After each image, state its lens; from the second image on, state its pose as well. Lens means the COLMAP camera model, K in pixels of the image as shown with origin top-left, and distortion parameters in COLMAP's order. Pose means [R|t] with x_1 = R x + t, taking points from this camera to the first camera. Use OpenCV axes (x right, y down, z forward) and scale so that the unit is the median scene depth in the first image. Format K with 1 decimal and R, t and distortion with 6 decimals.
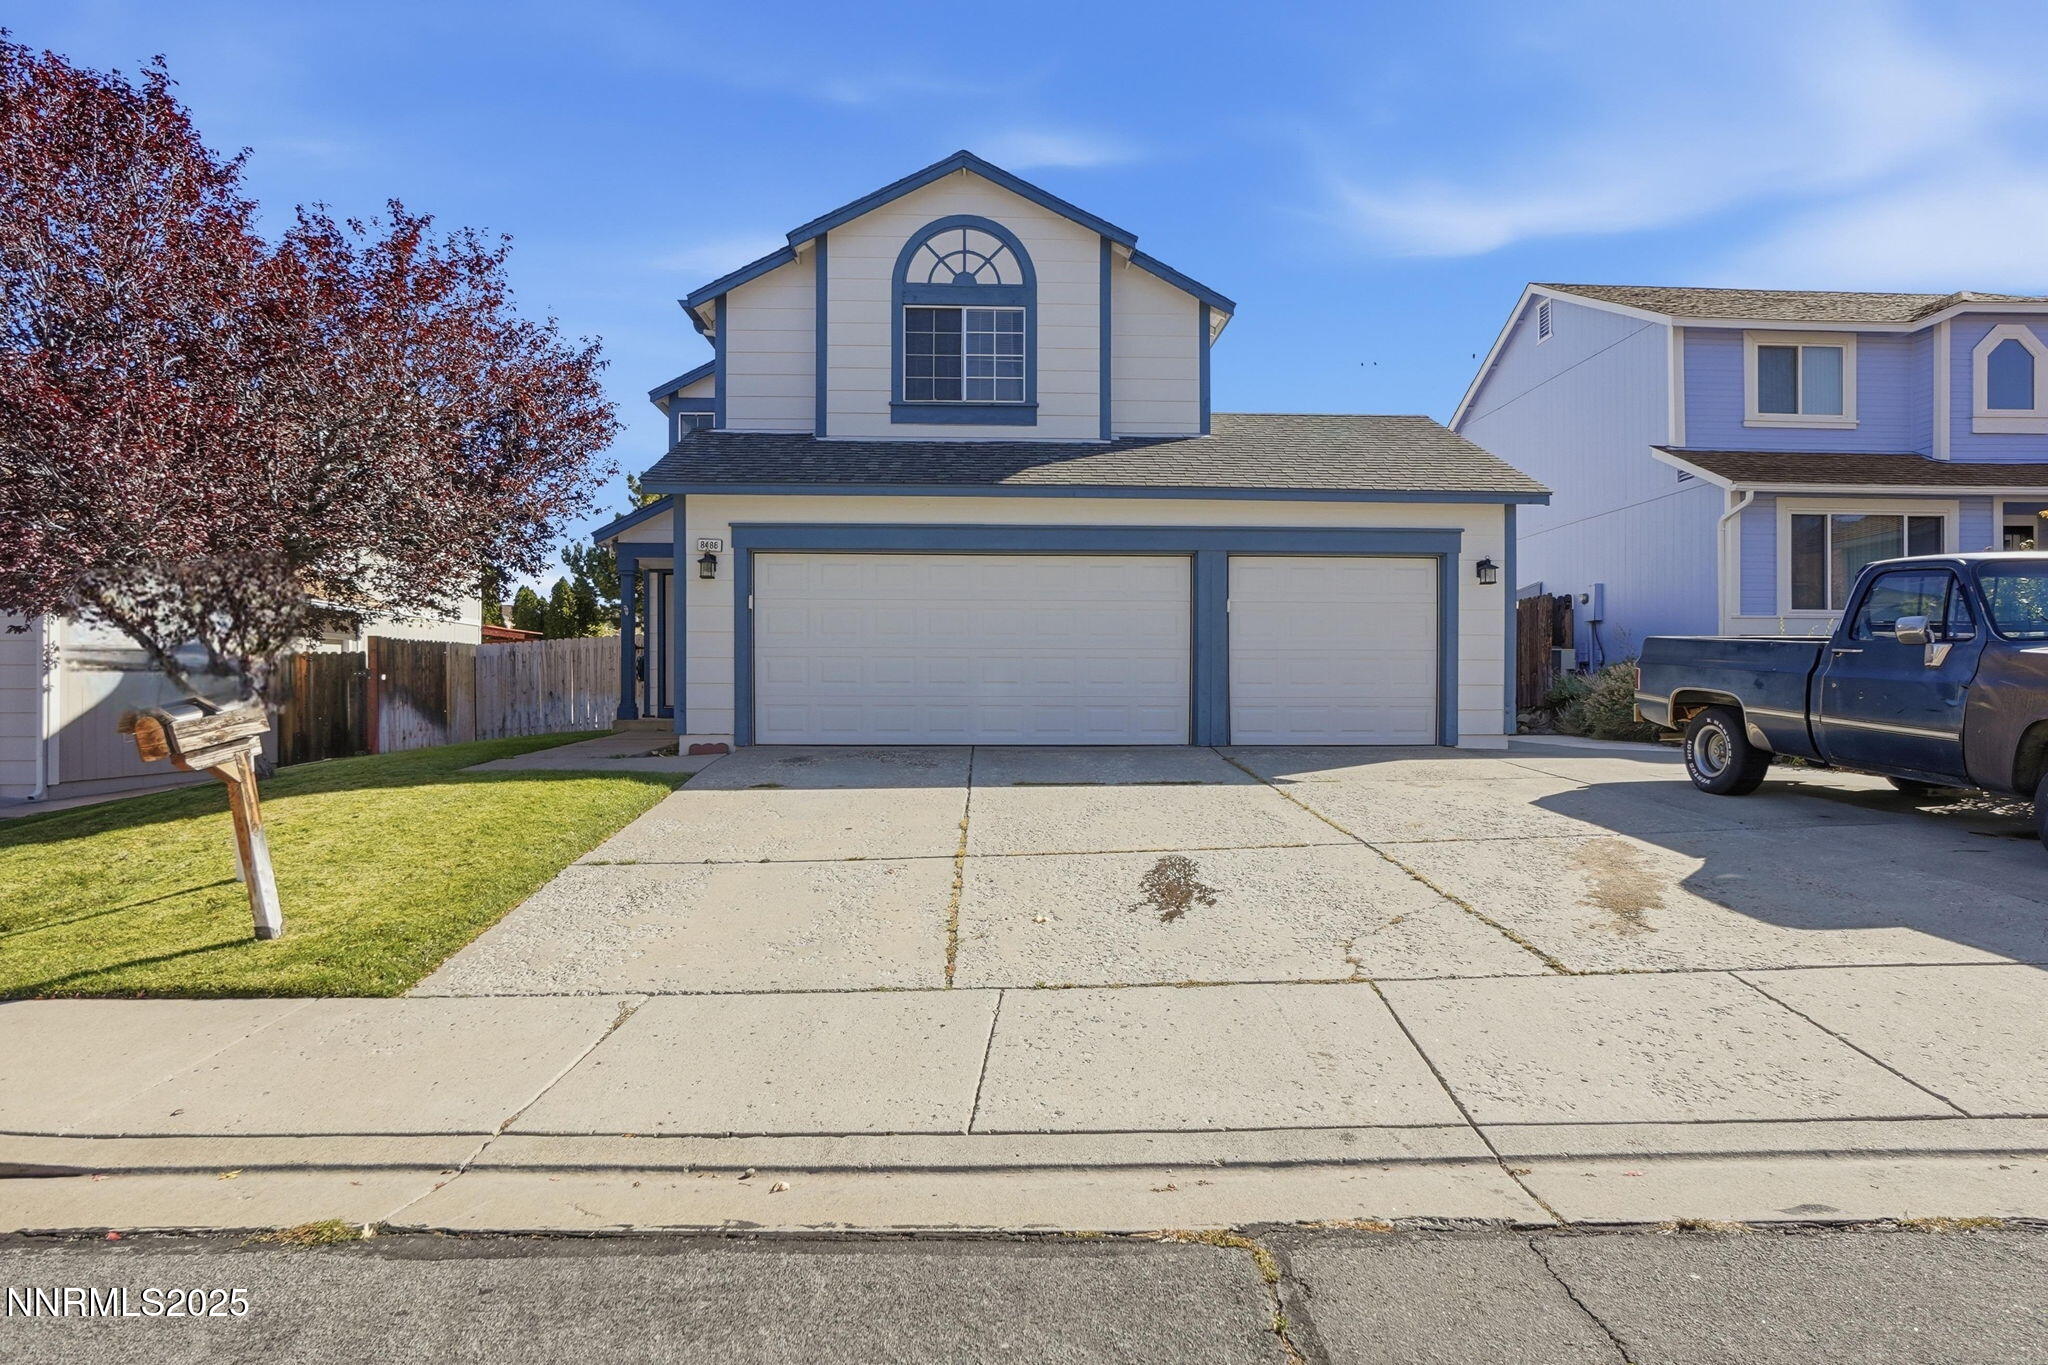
lens RADIAL K [[1053.6, 0, 1036.3], [0, 1053.6, 700.0], [0, 0, 1]] dist [-0.048378, 0.029810]
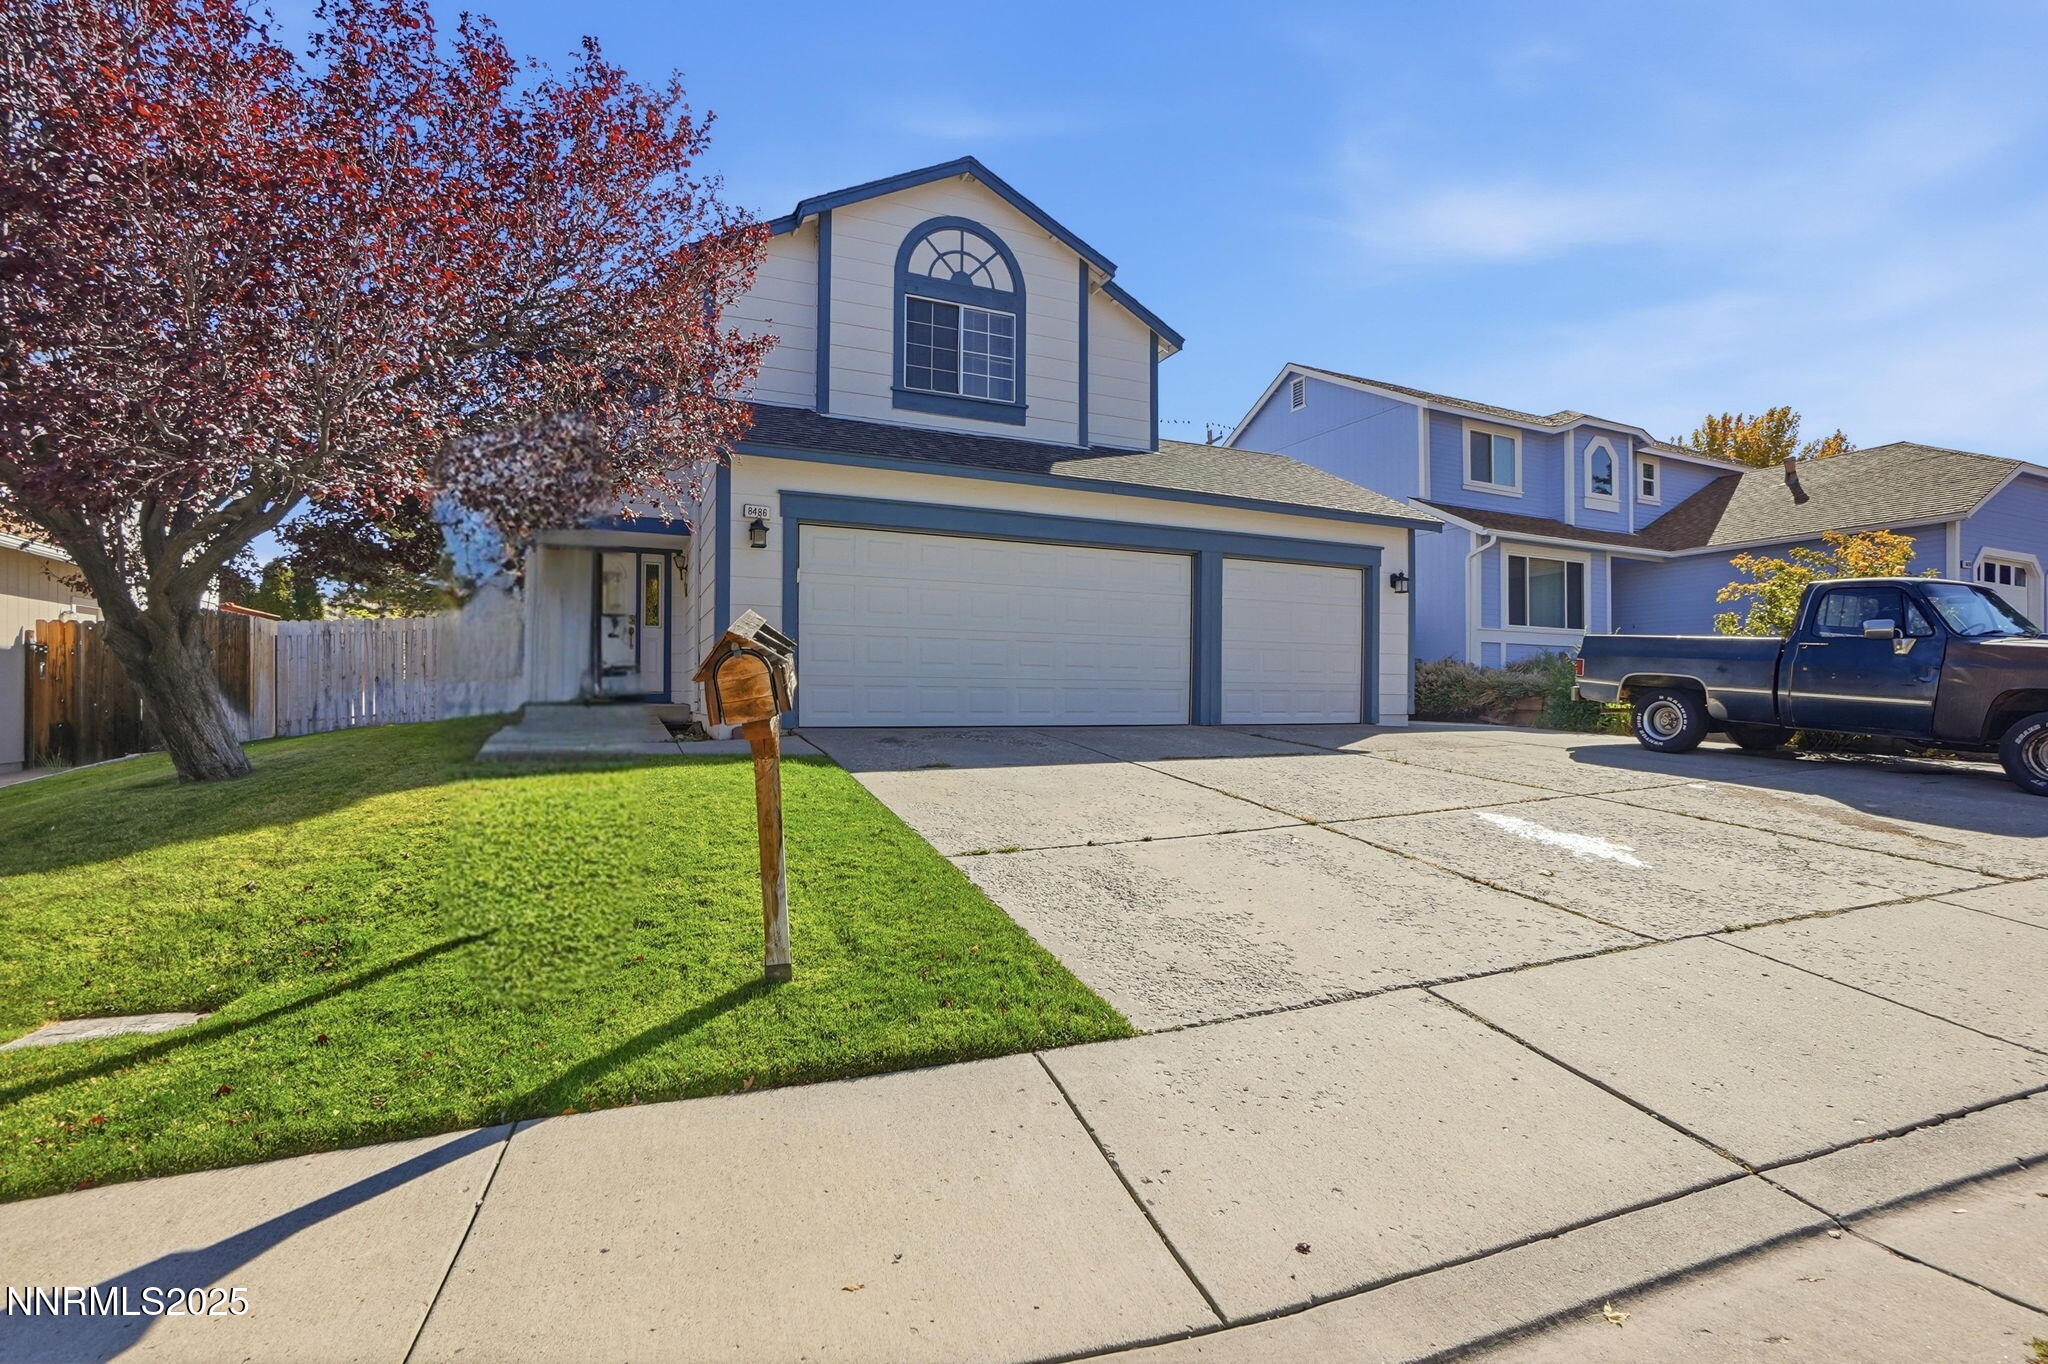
lens RADIAL K [[912.3, 0, 1029.3], [0, 912.3, 688.7], [0, 0, 1]] dist [-0.064179, 0.023232]
pose [[0.932606, 0.007436, 0.360818, -0.326235], [-0.002611, 0.999901, -0.013859, 0.016556], [-0.360886, 0.011983, 0.932533, 0.148308]]
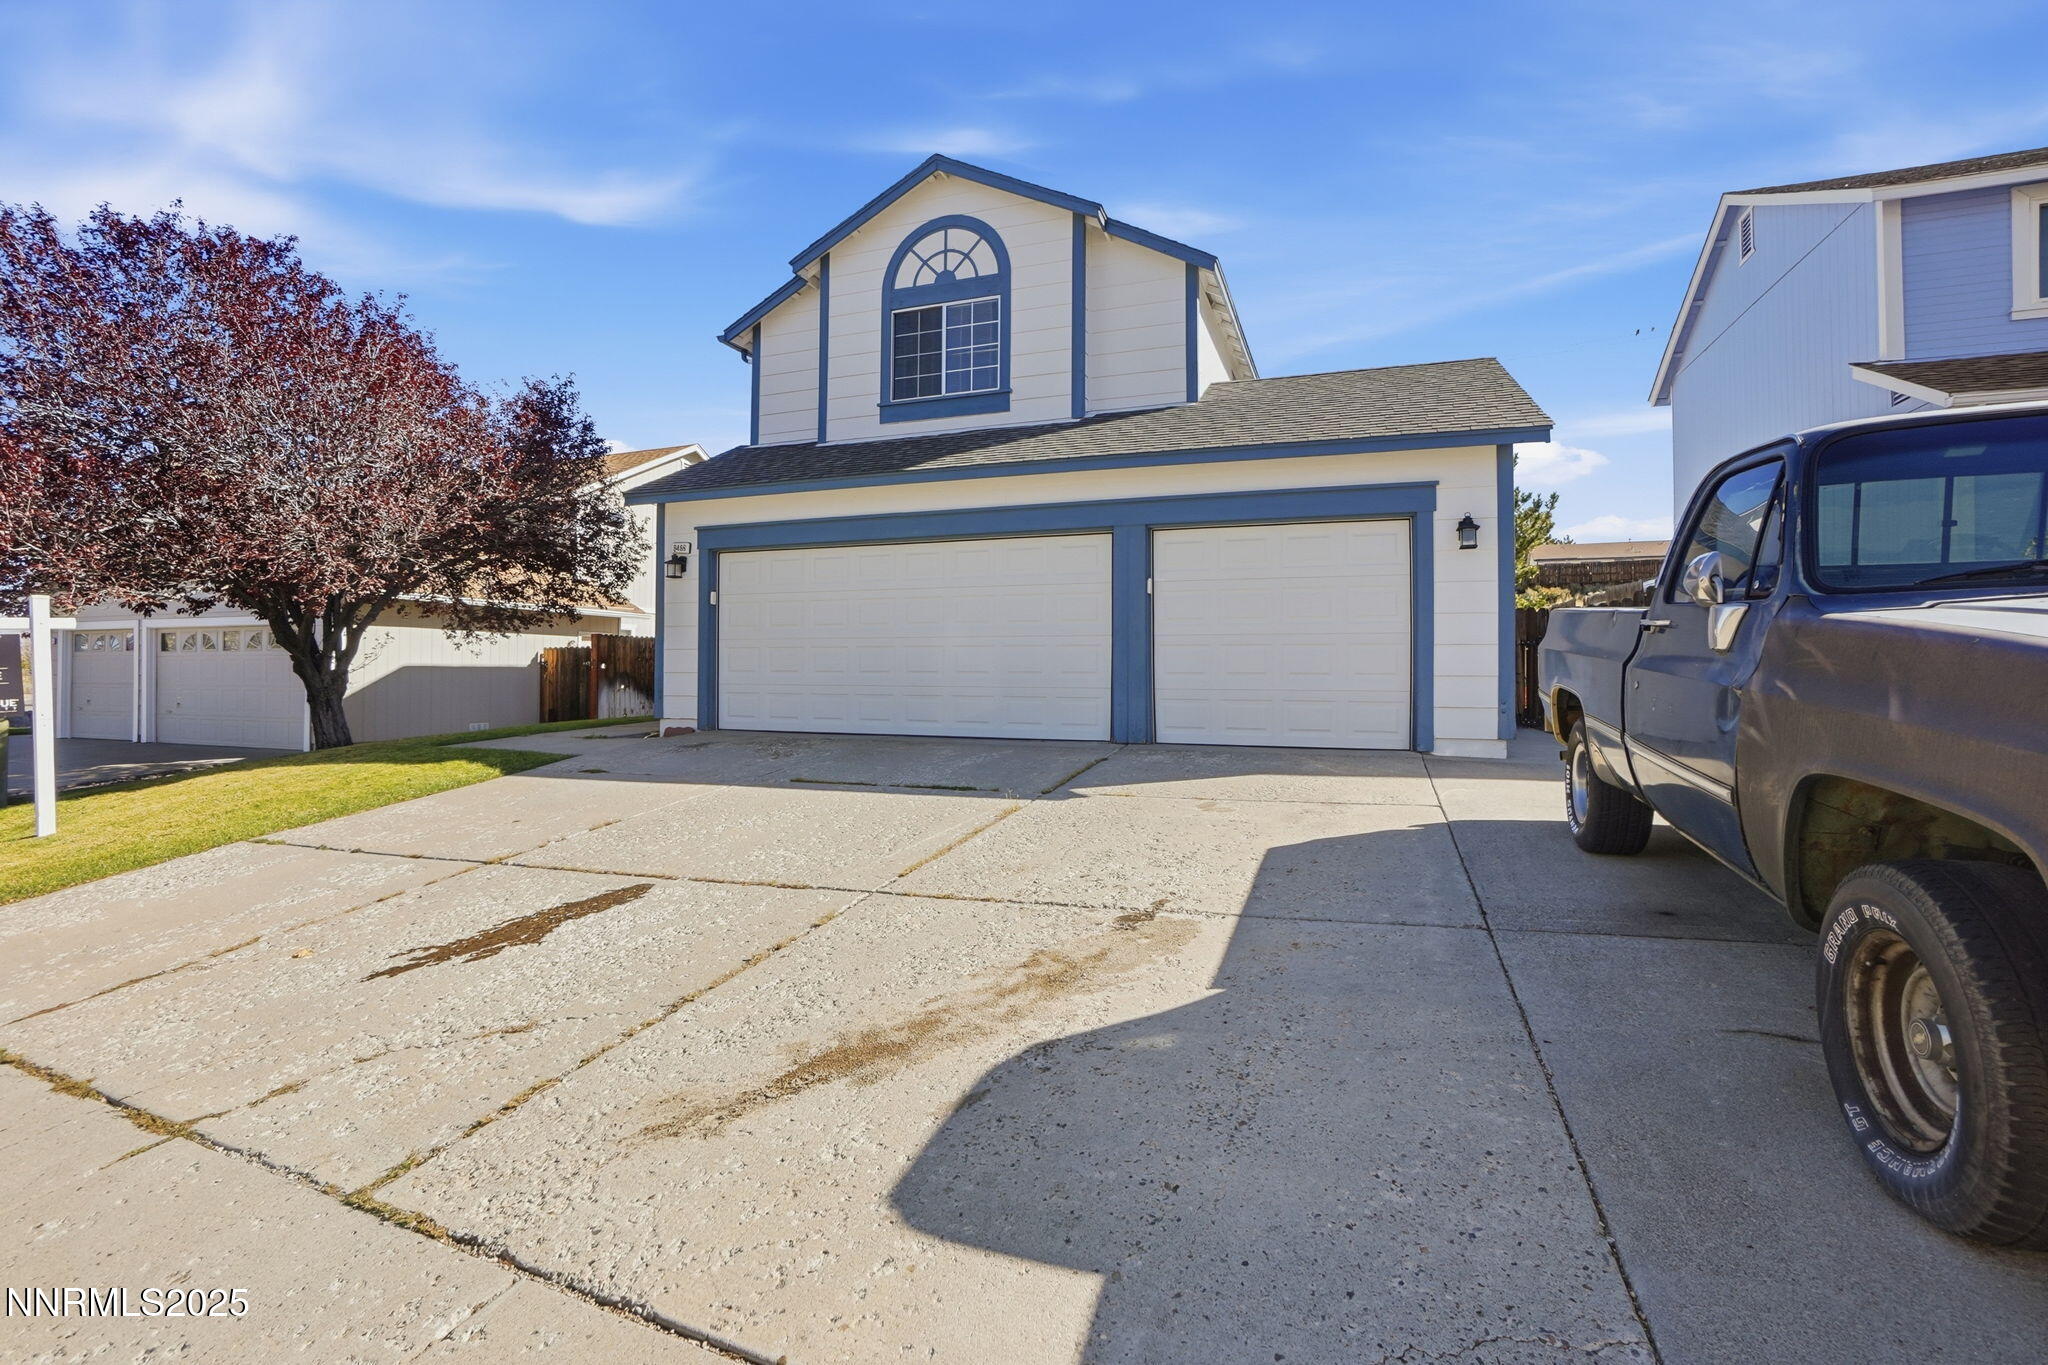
lens RADIAL K [[915.2, 0, 1030.5], [0, 915.2, 672.3], [0, 0, 1]] dist [-0.067387, 0.024934]
pose [[0.927352, 0.000876, -0.374190, 0.340739], [-0.006979, 0.999864, -0.014957, -0.003298], [0.374126, 0.016482, 0.927231, 0.218139]]
